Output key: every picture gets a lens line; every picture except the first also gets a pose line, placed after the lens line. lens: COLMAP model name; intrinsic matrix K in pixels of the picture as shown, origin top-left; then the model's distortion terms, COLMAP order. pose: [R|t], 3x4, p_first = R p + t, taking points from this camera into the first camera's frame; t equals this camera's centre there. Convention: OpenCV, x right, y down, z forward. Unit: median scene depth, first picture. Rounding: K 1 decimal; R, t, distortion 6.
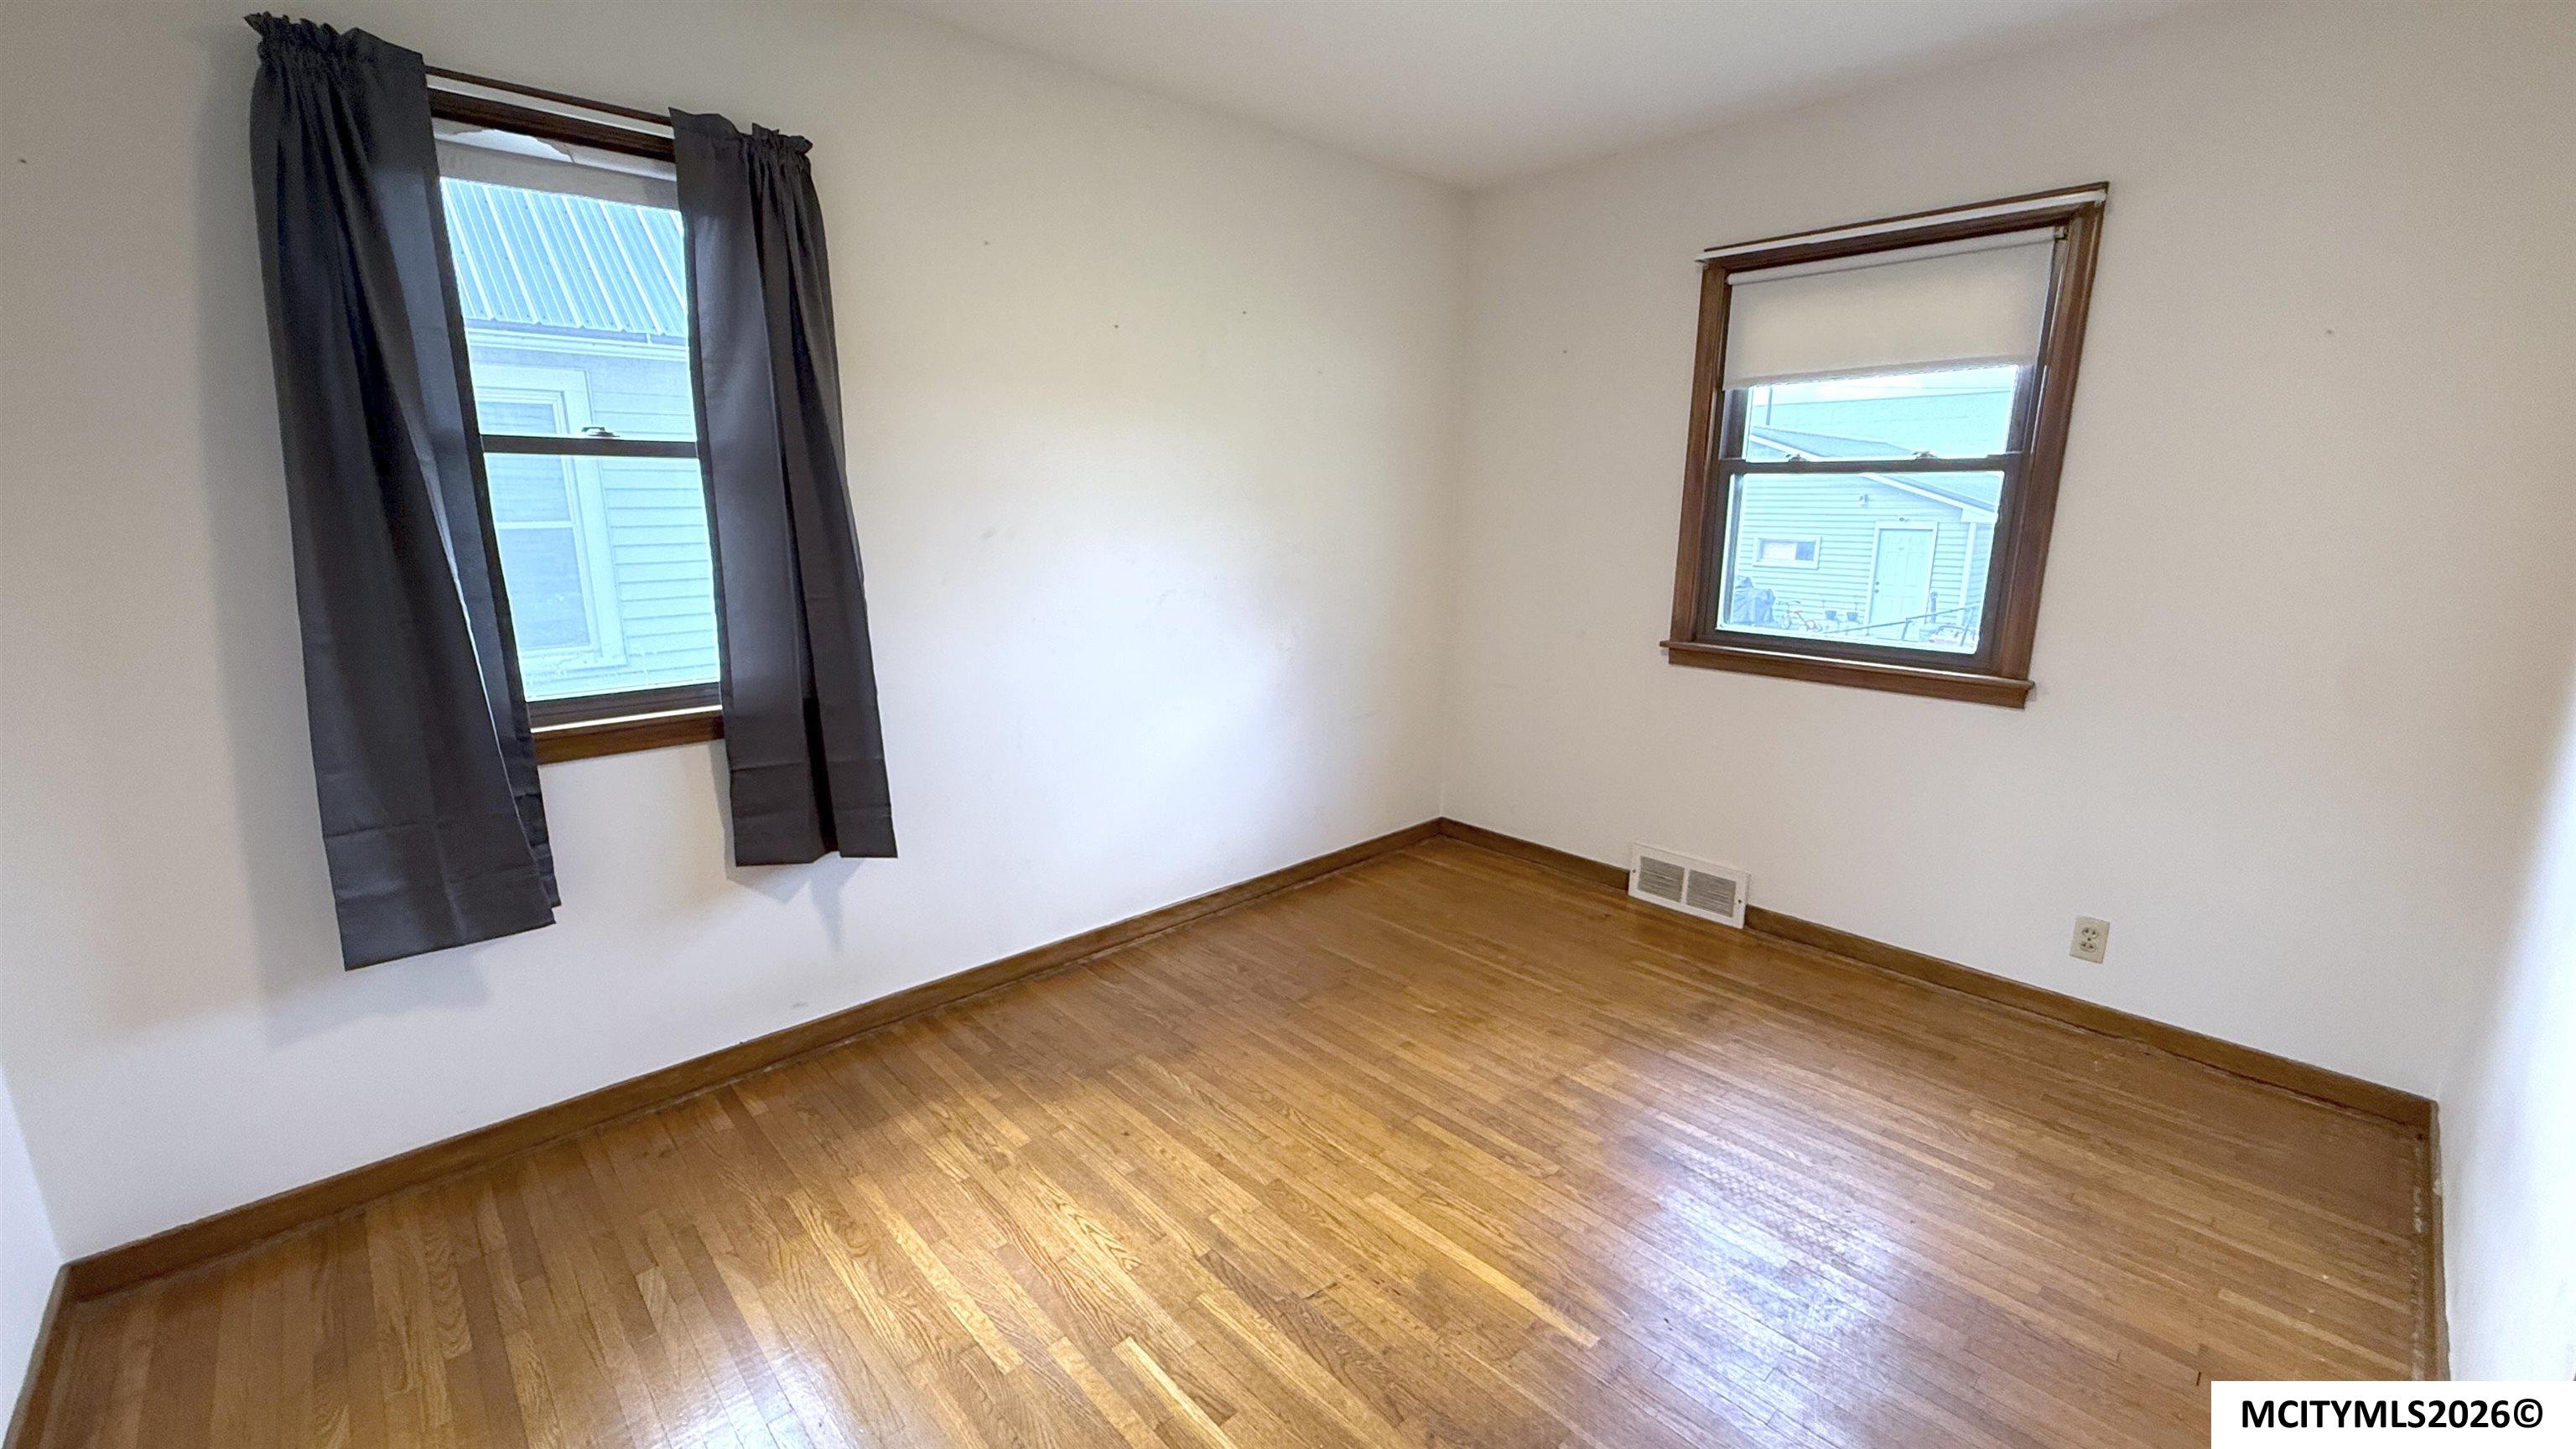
lens RADIAL K [[1028.1, 0, 1252.9], [0, 1028.1, 727.8], [0, 0, 1]] dist [0.002506, -0.000039]
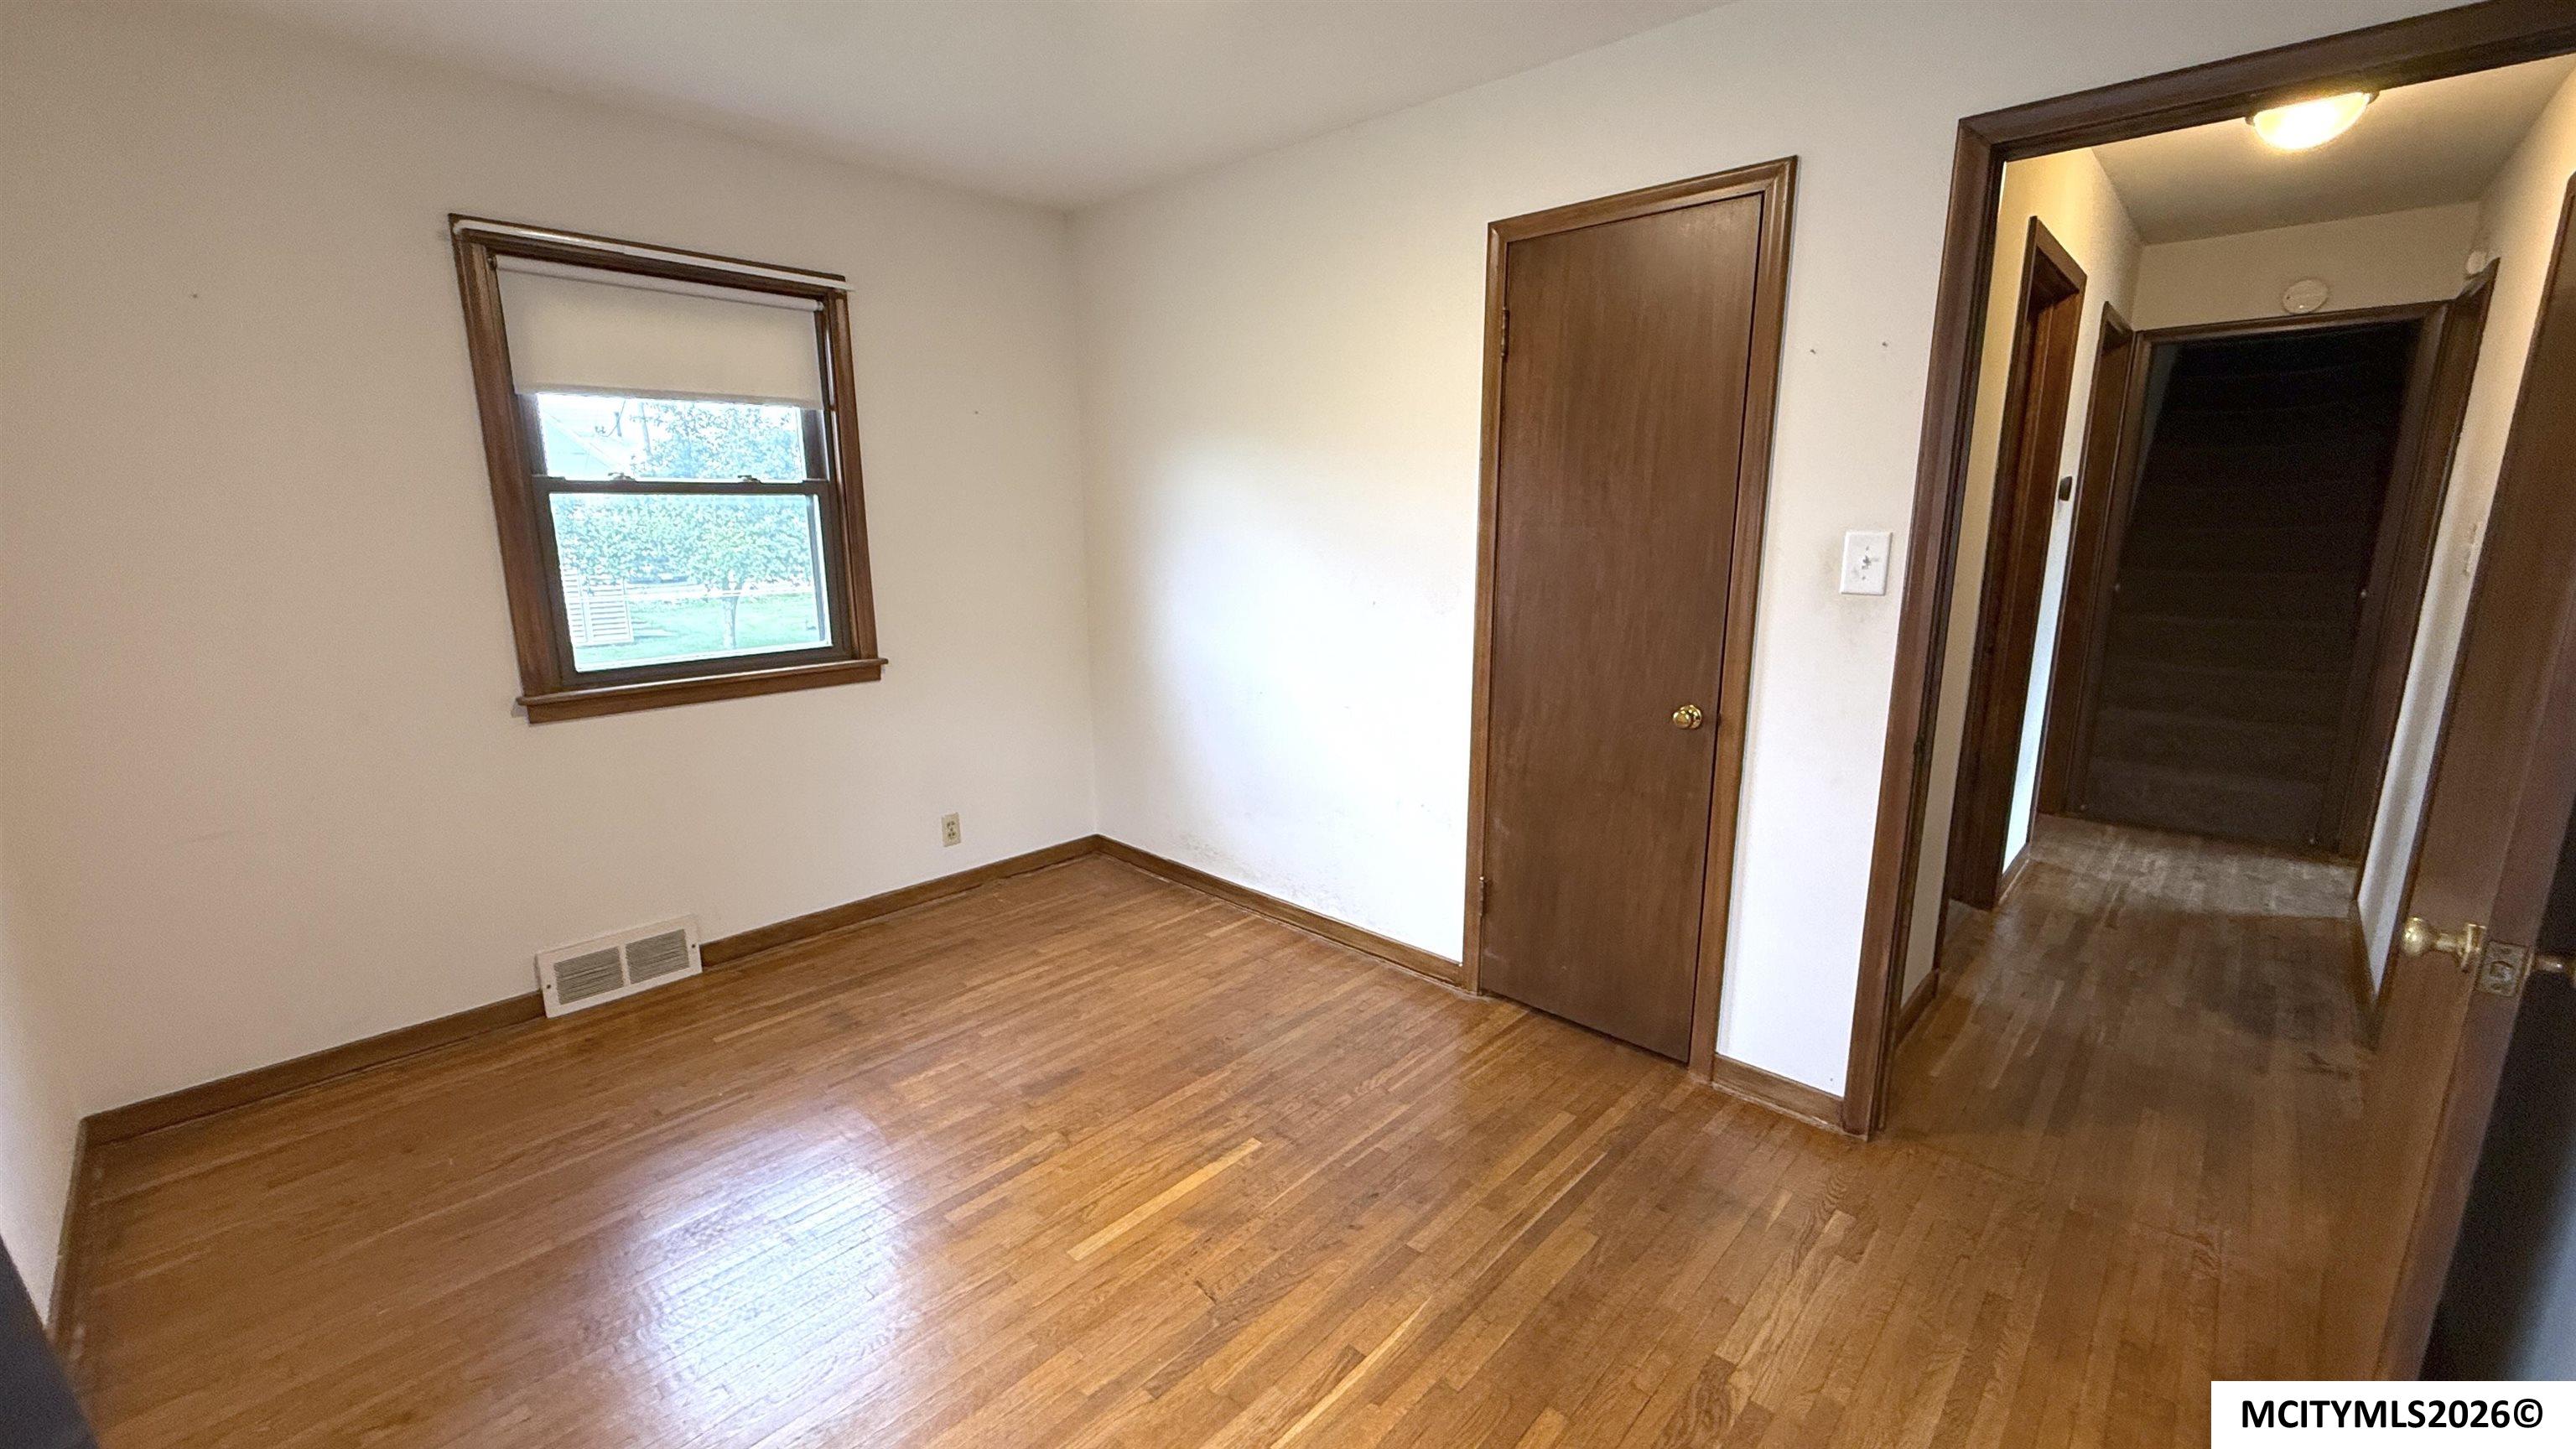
lens RADIAL K [[1028.1, 0, 1314.9], [0, 1028.1, 723.2], [0, 0, 1]] dist [0.002506, -0.000039]
pose [[-0.091289, -0.210396, 0.973345, -0.538114], [0.225543, 0.947658, 0.225998, -0.129986], [-0.969947, 0.240162, -0.039057, 0.520649]]
